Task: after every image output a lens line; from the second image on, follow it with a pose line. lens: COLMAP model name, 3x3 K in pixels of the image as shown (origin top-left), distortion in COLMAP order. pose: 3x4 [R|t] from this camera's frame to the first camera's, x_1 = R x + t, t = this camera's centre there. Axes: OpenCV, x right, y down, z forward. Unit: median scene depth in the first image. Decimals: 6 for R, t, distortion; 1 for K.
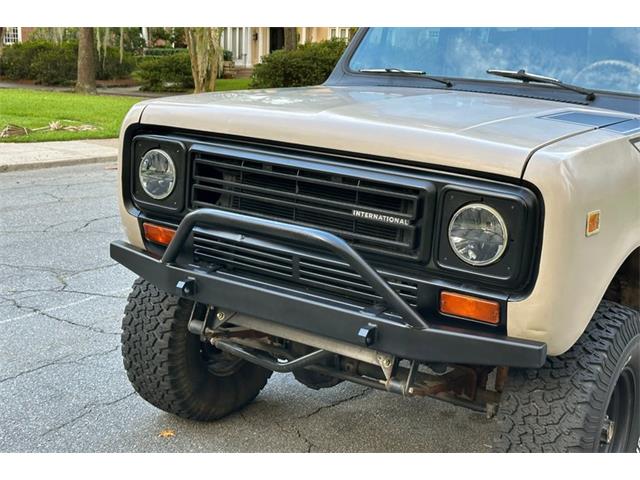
lens RADIAL K [[905.4, 0, 320.0], [0, 905.4, 240.0], [0, 0, 1]] dist [0.137059, -0.058545]
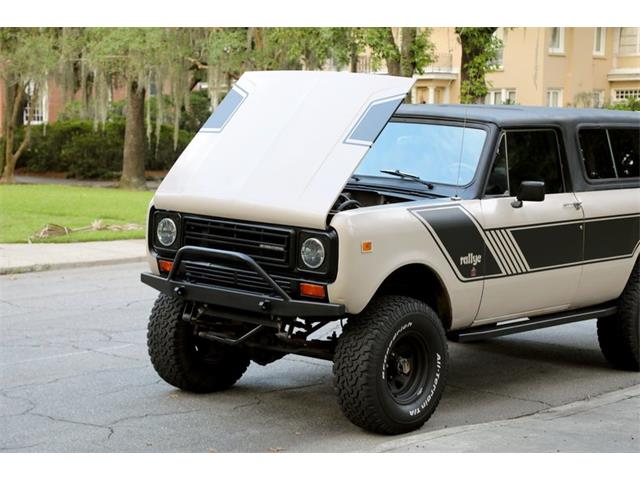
lens RADIAL K [[1624.7, 0, 320.0], [0, 1624.7, 240.0], [0, 0, 1]] dist [0.533144, 0.531618]
pose [[0.990827, -0.011576, -0.134641, 0.497597], [-0.005201, 0.992319, -0.123595, 0.305166], [0.135038, 0.123162, 0.983156, -1.907473]]
